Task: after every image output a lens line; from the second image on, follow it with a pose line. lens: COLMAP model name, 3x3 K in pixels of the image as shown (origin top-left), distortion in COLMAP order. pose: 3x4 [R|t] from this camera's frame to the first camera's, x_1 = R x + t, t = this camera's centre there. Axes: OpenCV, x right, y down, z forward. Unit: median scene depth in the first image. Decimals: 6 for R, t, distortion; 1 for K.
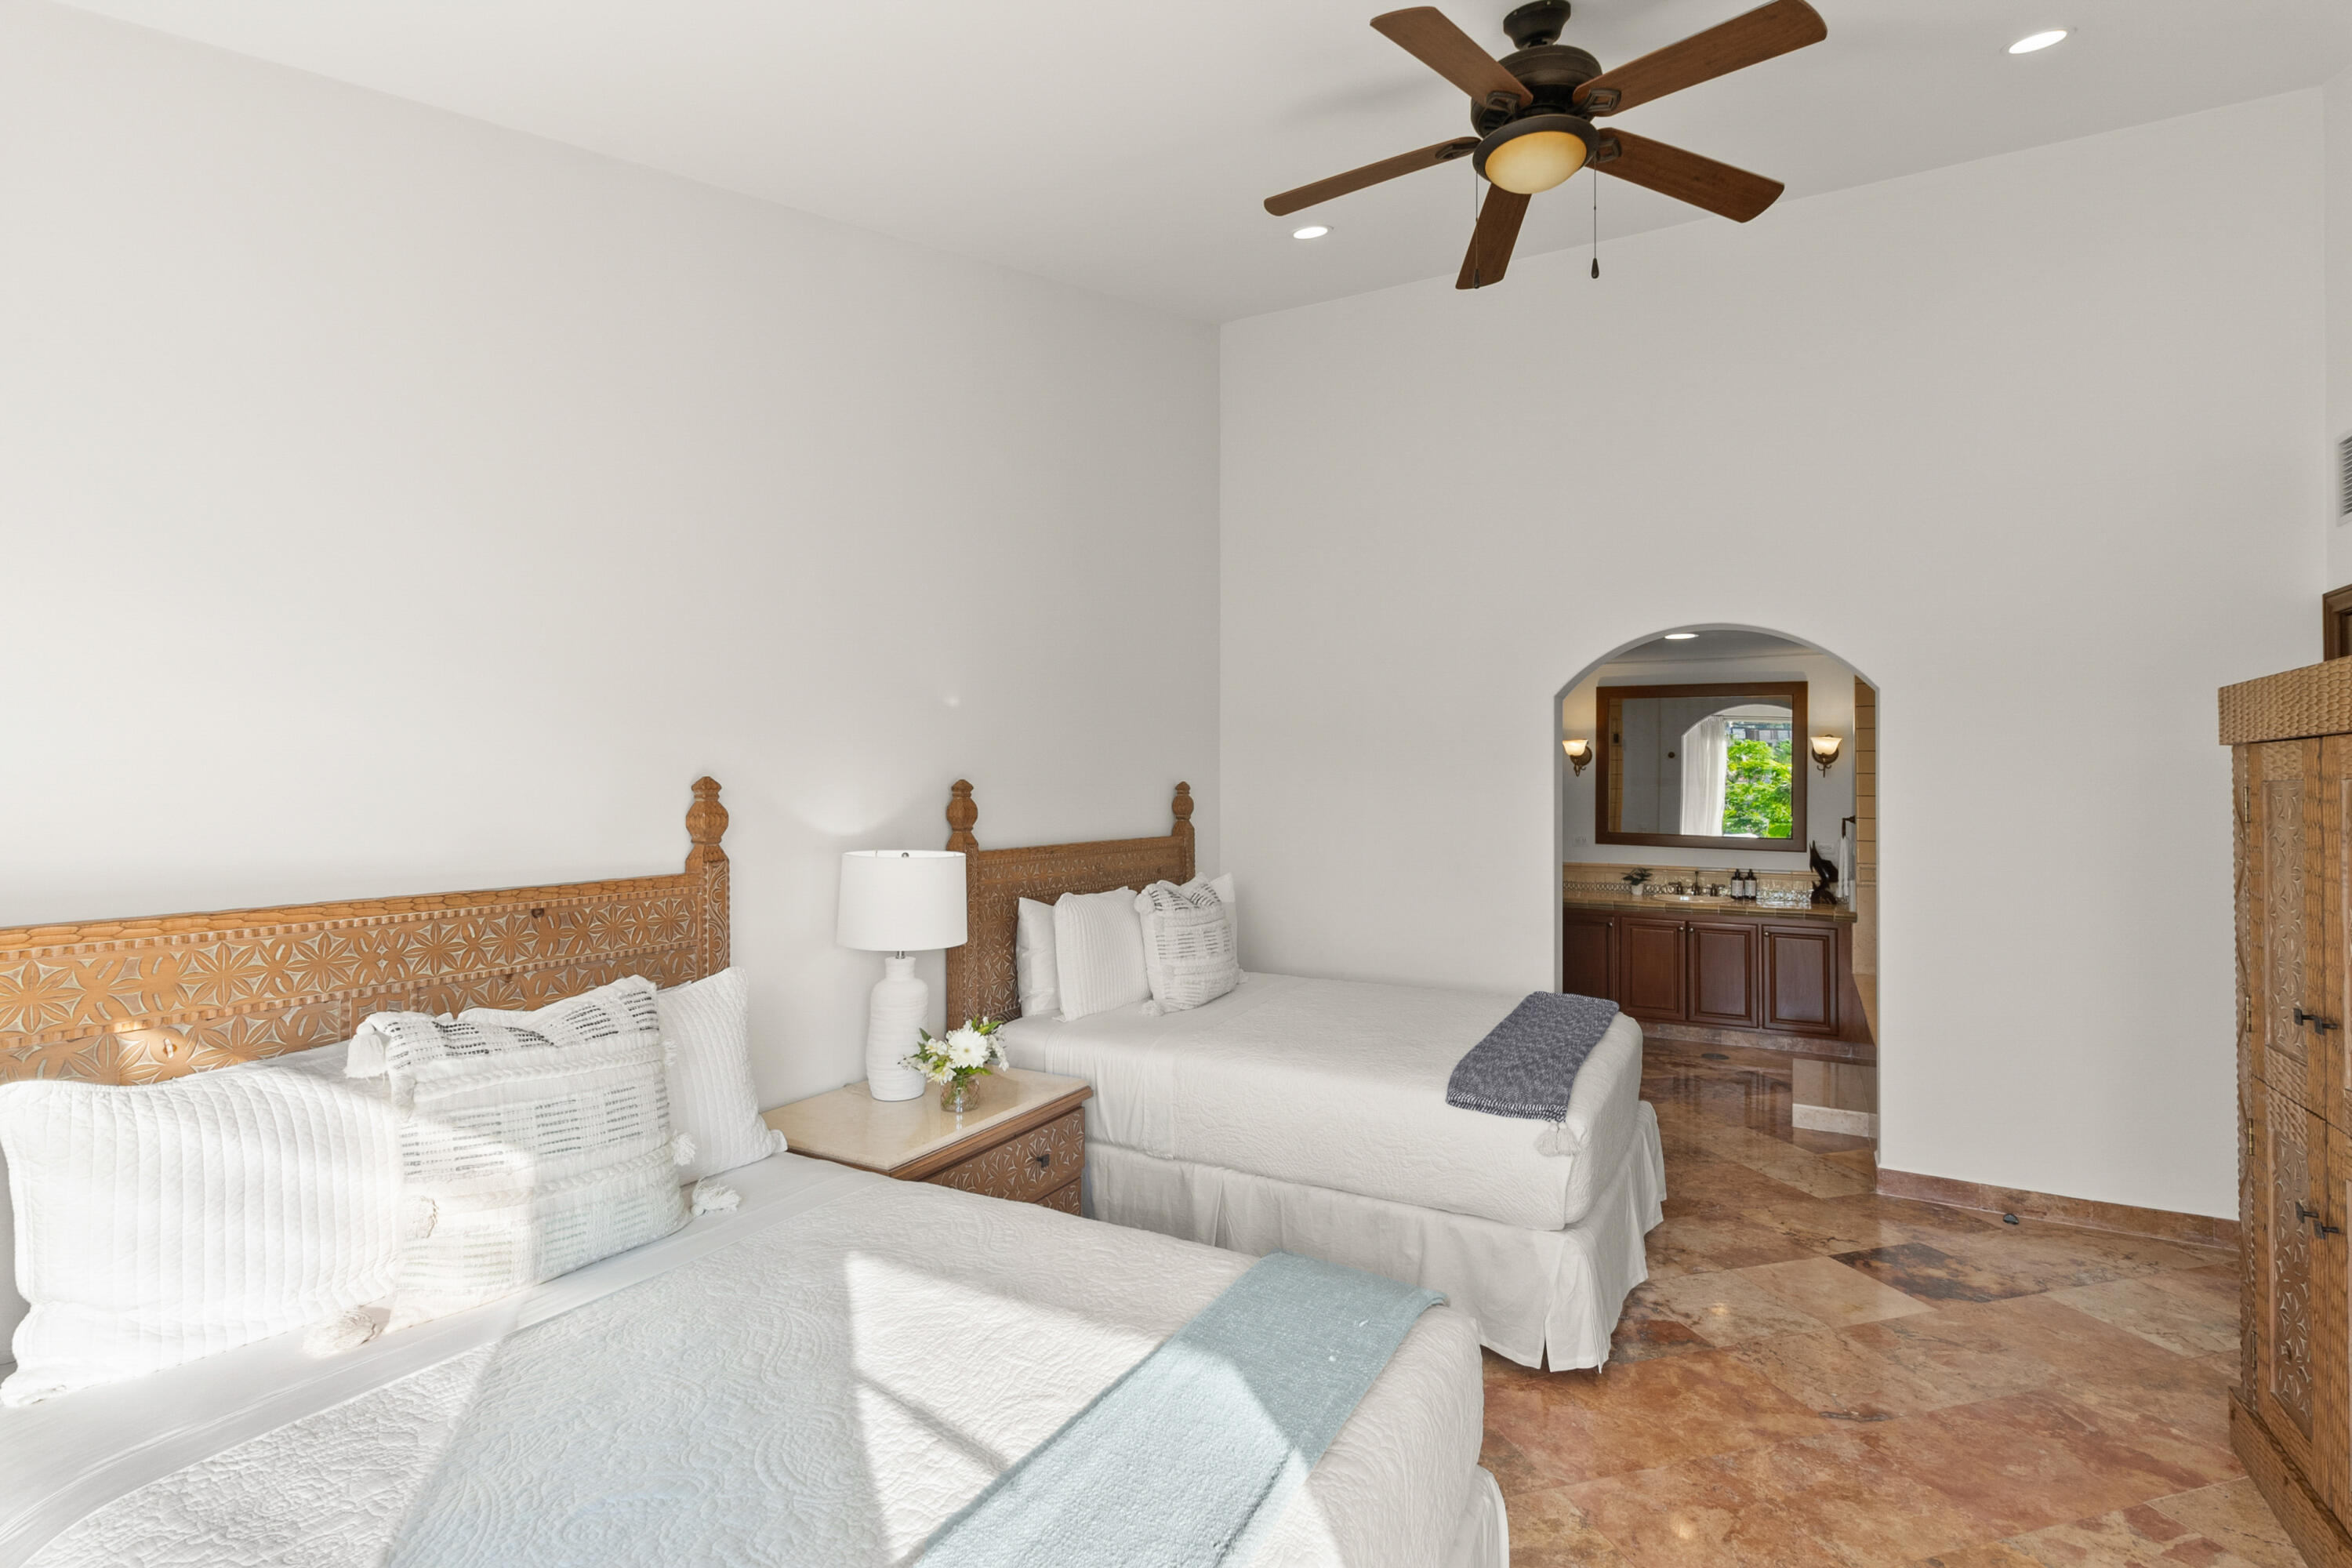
lens RADIAL K [[1102.3, 0, 1178.7], [0, 1102.3, 777.2], [0, 0, 1]] dist [-0.003671, 0.001290]
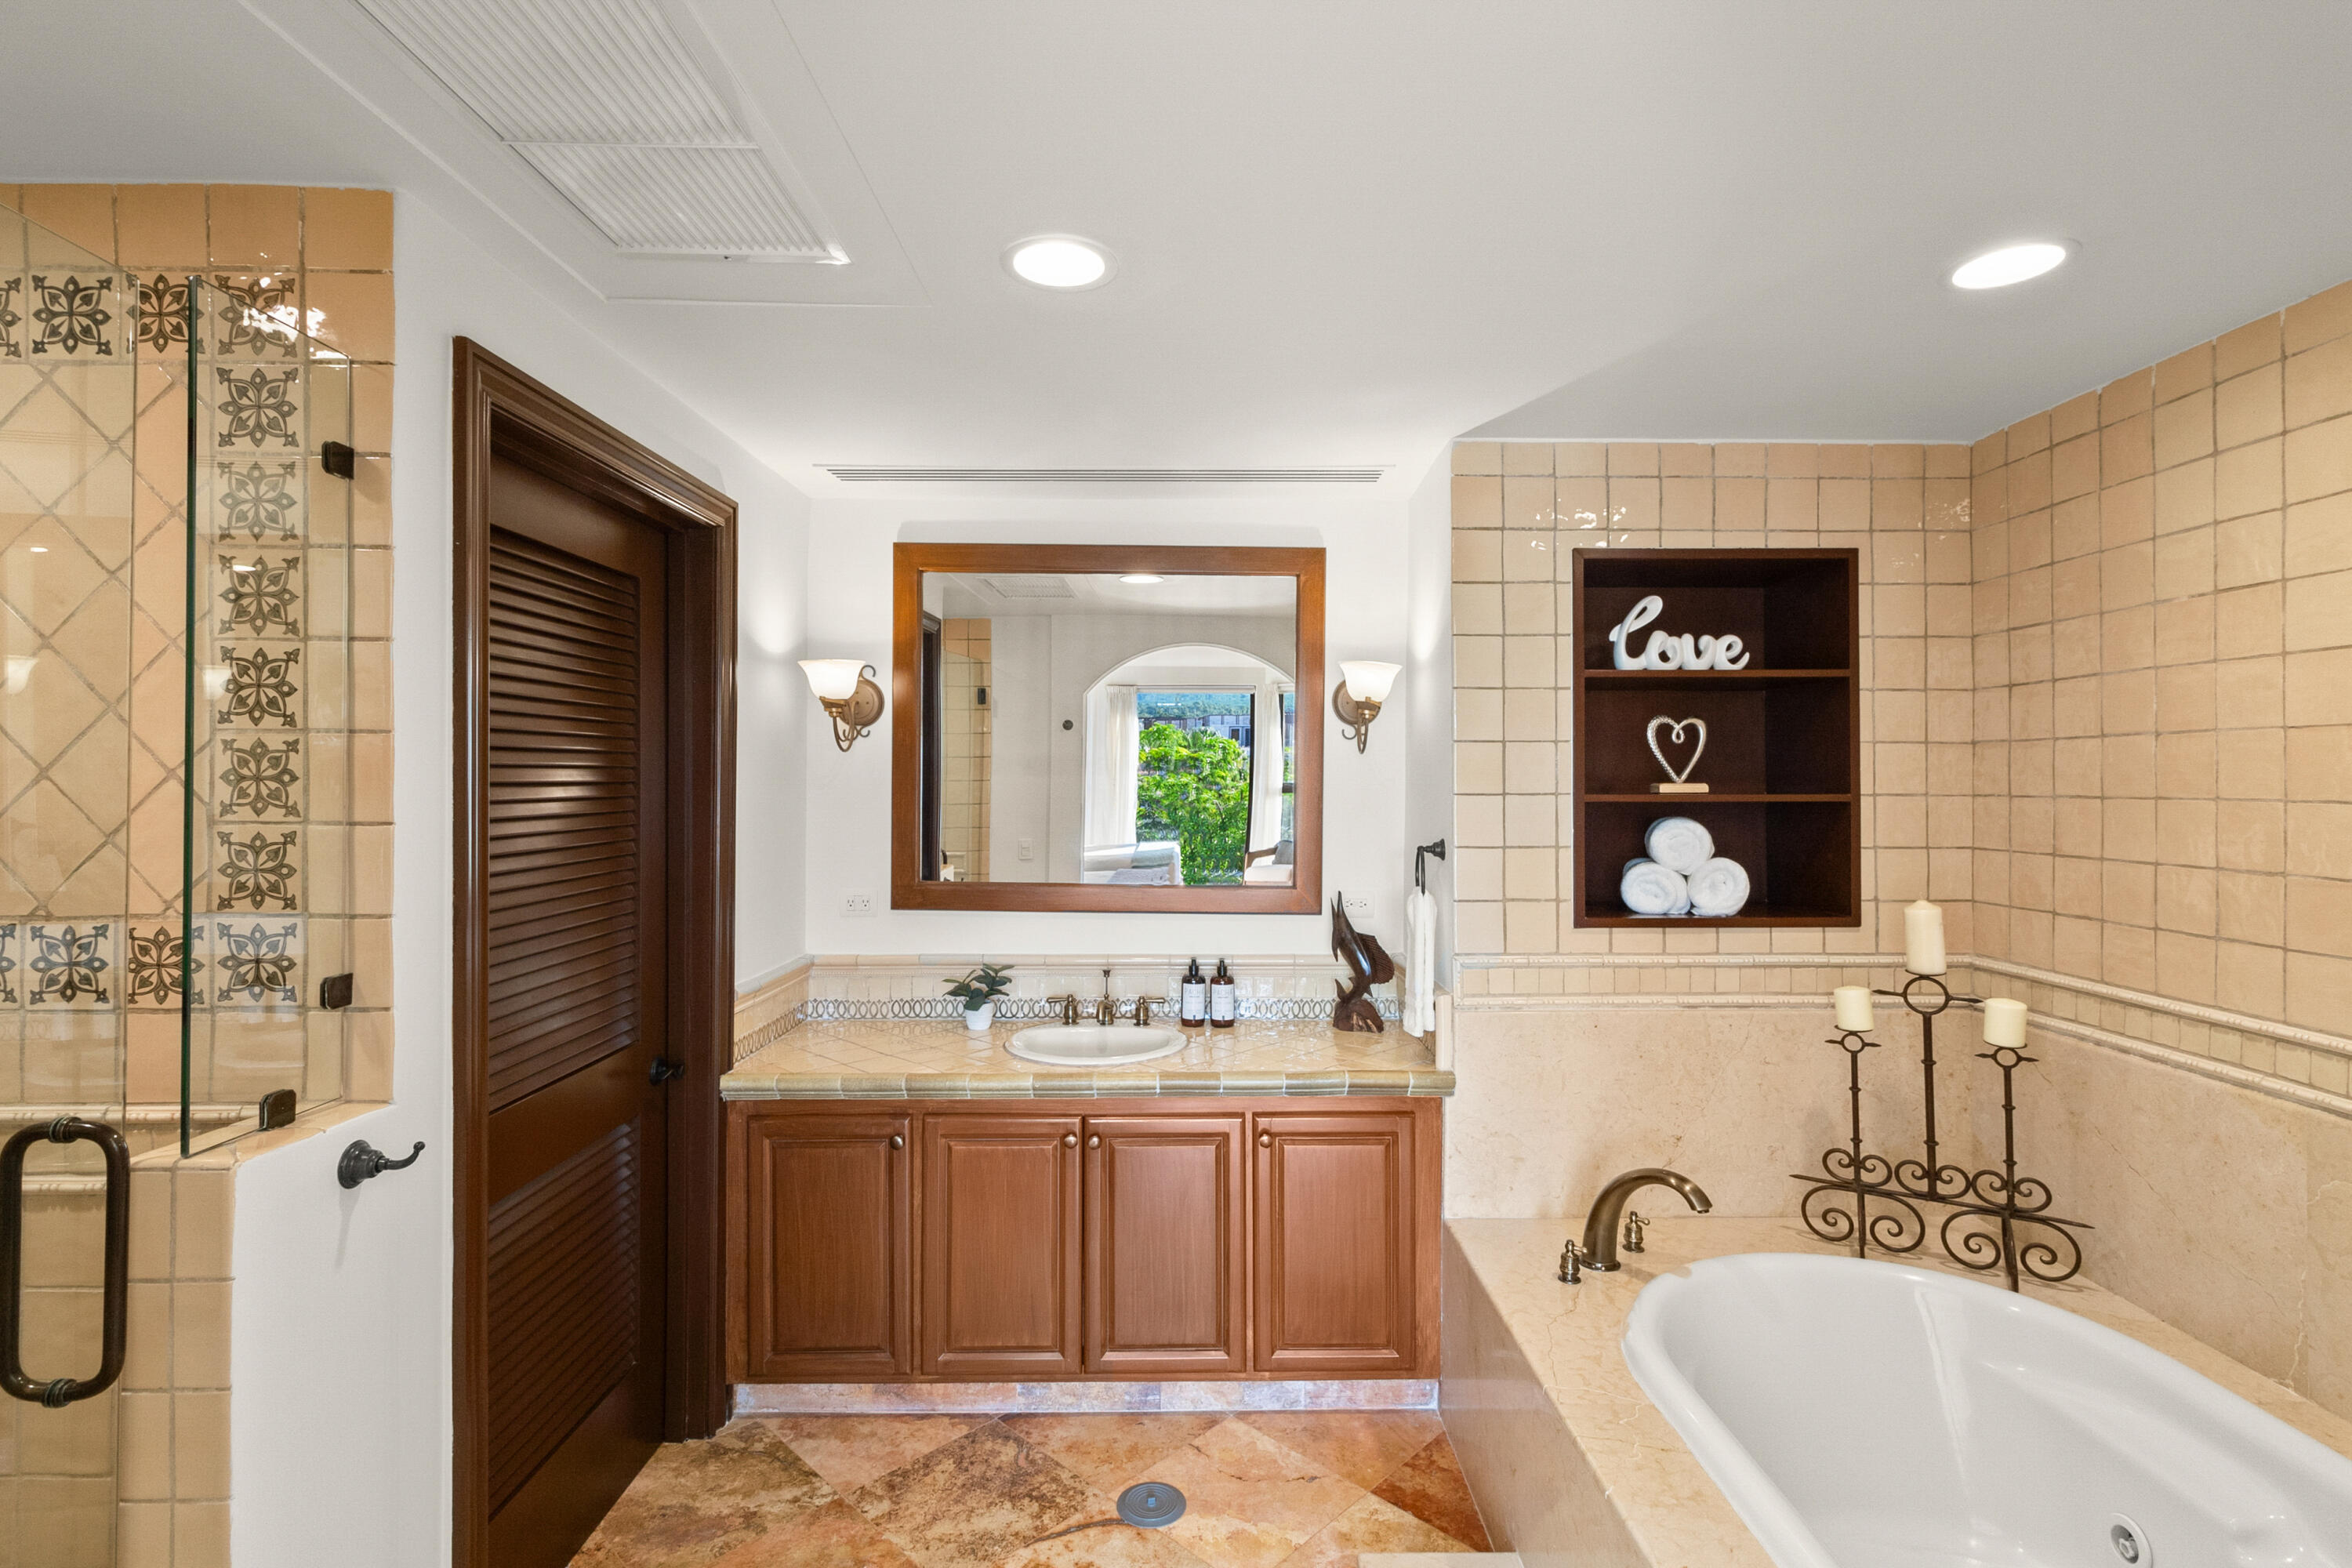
lens RADIAL K [[1102.3, 0, 1181.7], [0, 1102.3, 767.5], [0, 0, 1]] dist [-0.003671, 0.001290]
pose [[0.873079, 0.003118, 0.487569, 0.285078], [-0.001802, 0.999993, -0.003169, 0.007403], [-0.487576, 0.001889, 0.873079, 0.608347]]
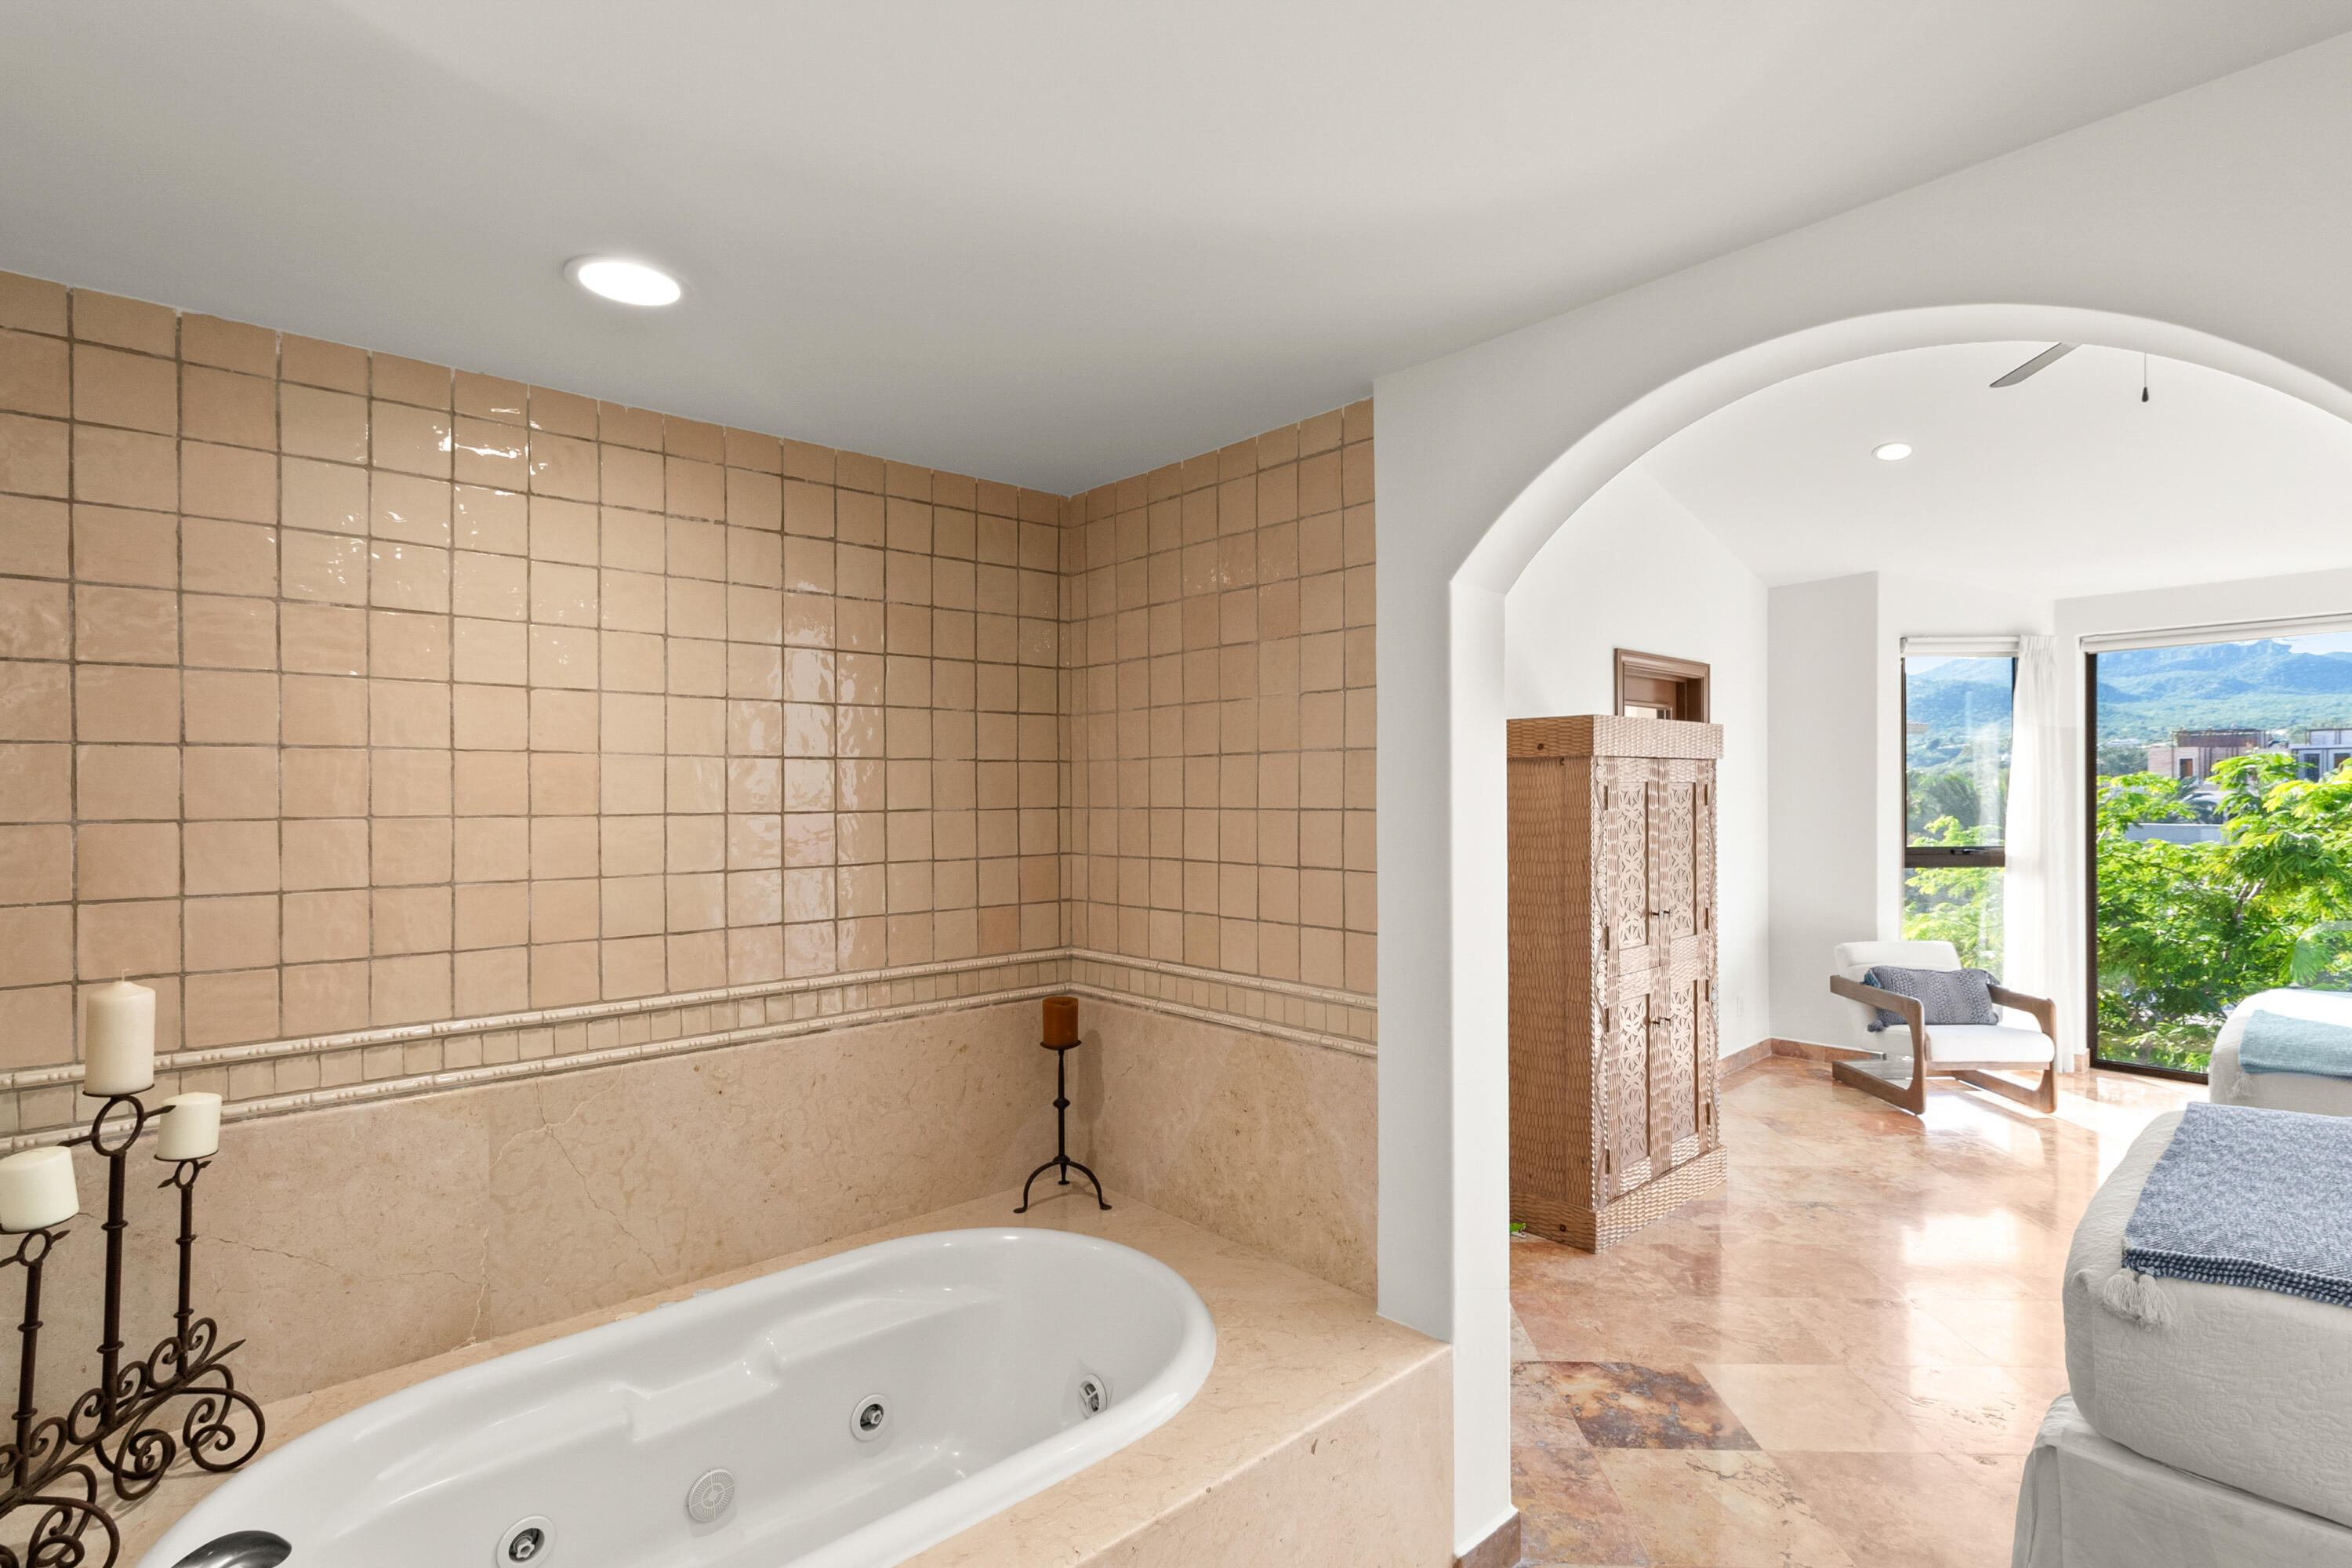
lens RADIAL K [[1102.3, 0, 1176.4], [0, 1102.3, 796.5], [0, 0, 1]] dist [-0.003671, 0.001290]
pose [[-0.946926, 0.000772, 0.321452, 0.399375], [-0.001688, 0.999971, -0.007372, 0.011556], [-0.321449, -0.007523, -0.946897, 1.025308]]
